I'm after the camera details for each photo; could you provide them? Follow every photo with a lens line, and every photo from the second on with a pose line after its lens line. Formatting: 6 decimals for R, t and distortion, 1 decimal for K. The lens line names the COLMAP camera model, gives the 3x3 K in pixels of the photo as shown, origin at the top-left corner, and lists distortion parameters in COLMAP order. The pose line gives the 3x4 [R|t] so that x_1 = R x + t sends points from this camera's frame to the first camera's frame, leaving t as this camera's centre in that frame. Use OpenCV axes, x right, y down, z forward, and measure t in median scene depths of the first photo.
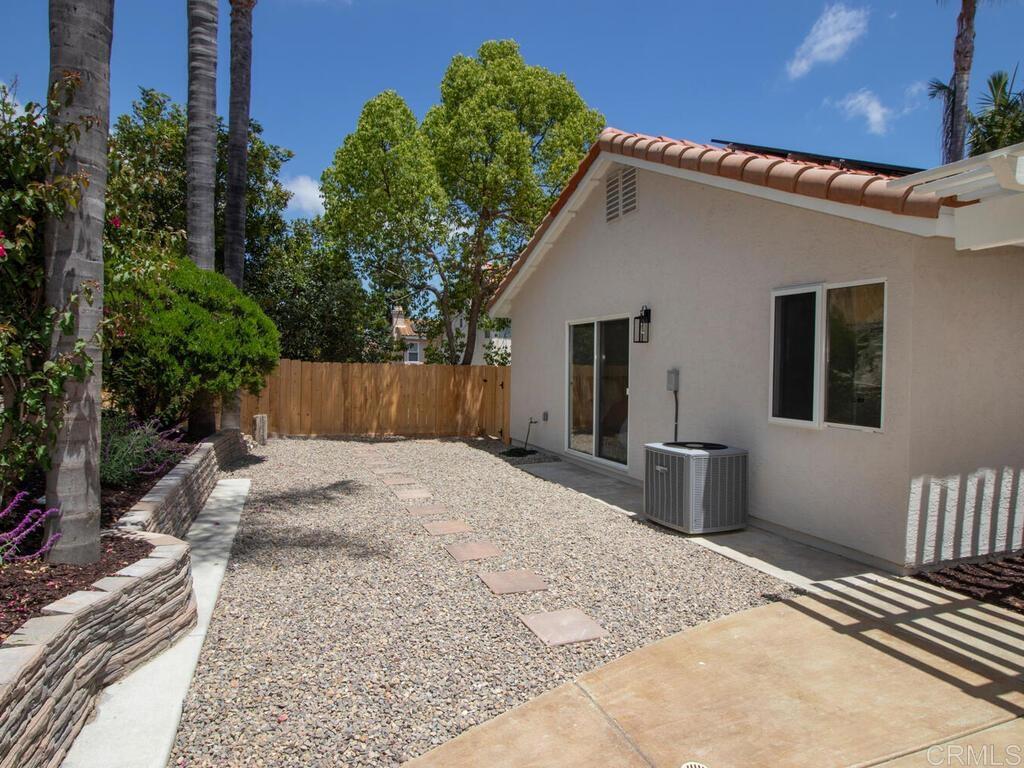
lens RADIAL K [[620.9, 0, 512.0], [0, 620.9, 384.0], [0, 0, 1]] dist [-0.004975, -0.002117]
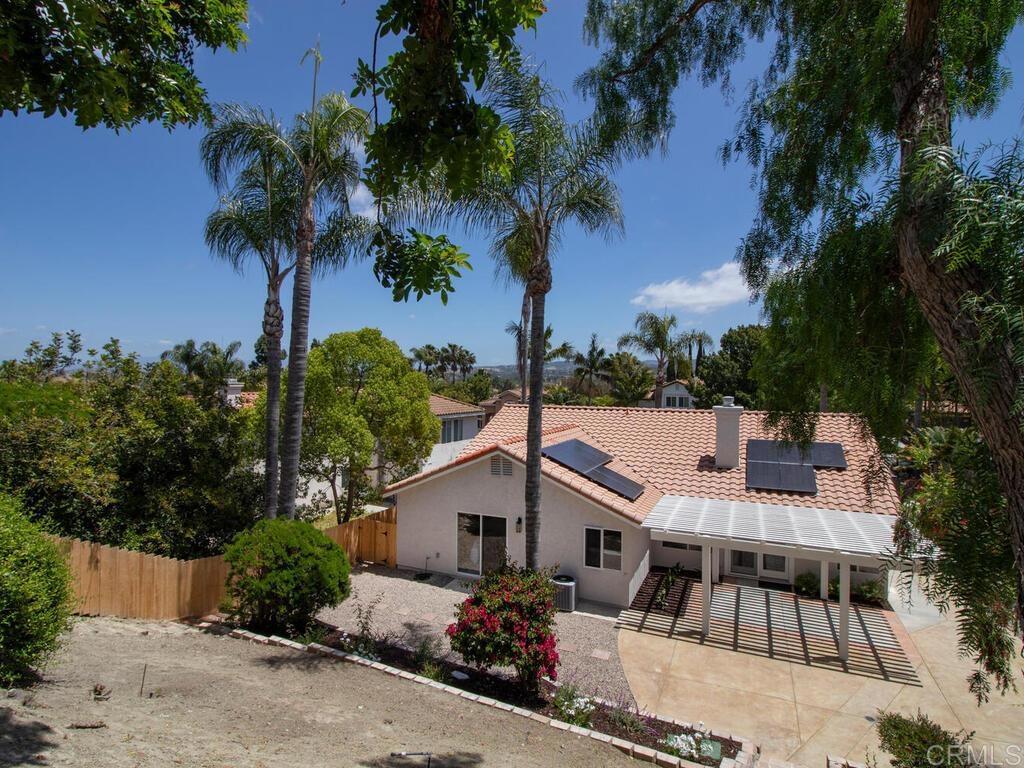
lens RADIAL K [[538.2, 0, 504.5], [0, 538.2, 374.4], [0, 0, 1]] dist [0.003914, -0.015319]
pose [[0.707606, -0.000333, 0.706607, -2.284519], [0.019296, 0.999636, -0.018852, -1.105780], [-0.706344, 0.026975, 0.707355, -0.864951]]
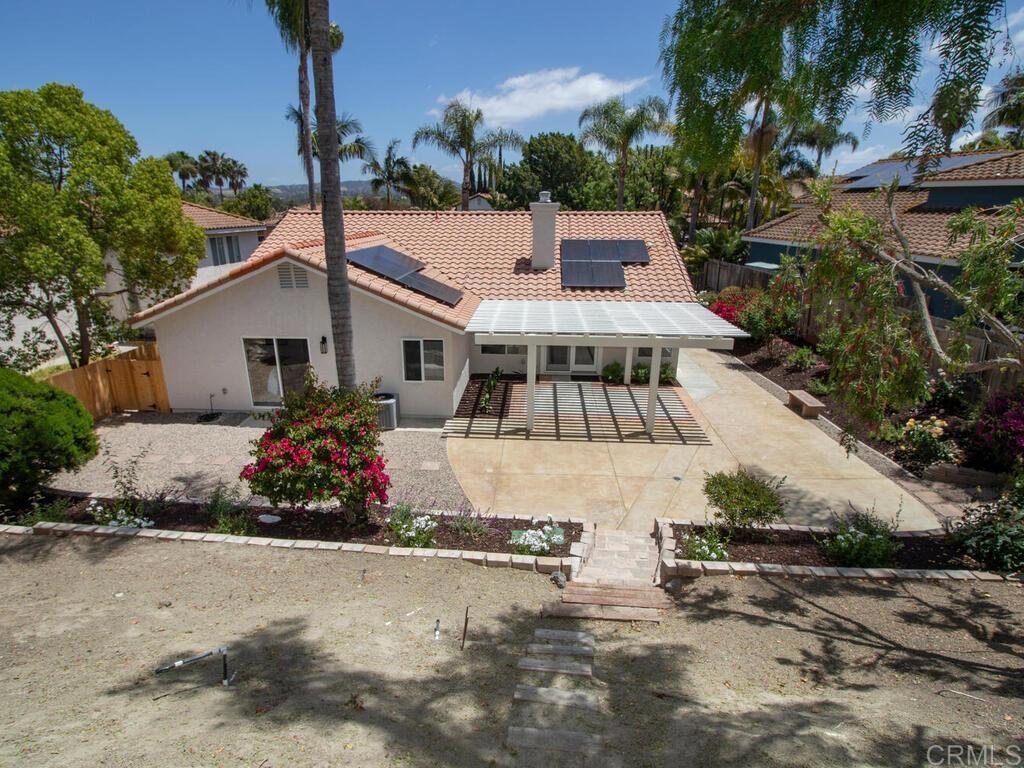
lens RADIAL K [[538.2, 0, 504.5], [0, 538.2, 374.4], [0, 0, 1]] dist [0.003914, -0.015319]
pose [[0.408239, -0.287858, 0.866302, -1.948602], [0.028216, 0.952507, 0.303206, -0.902841], [-0.912439, -0.099337, 0.396973, -0.524846]]
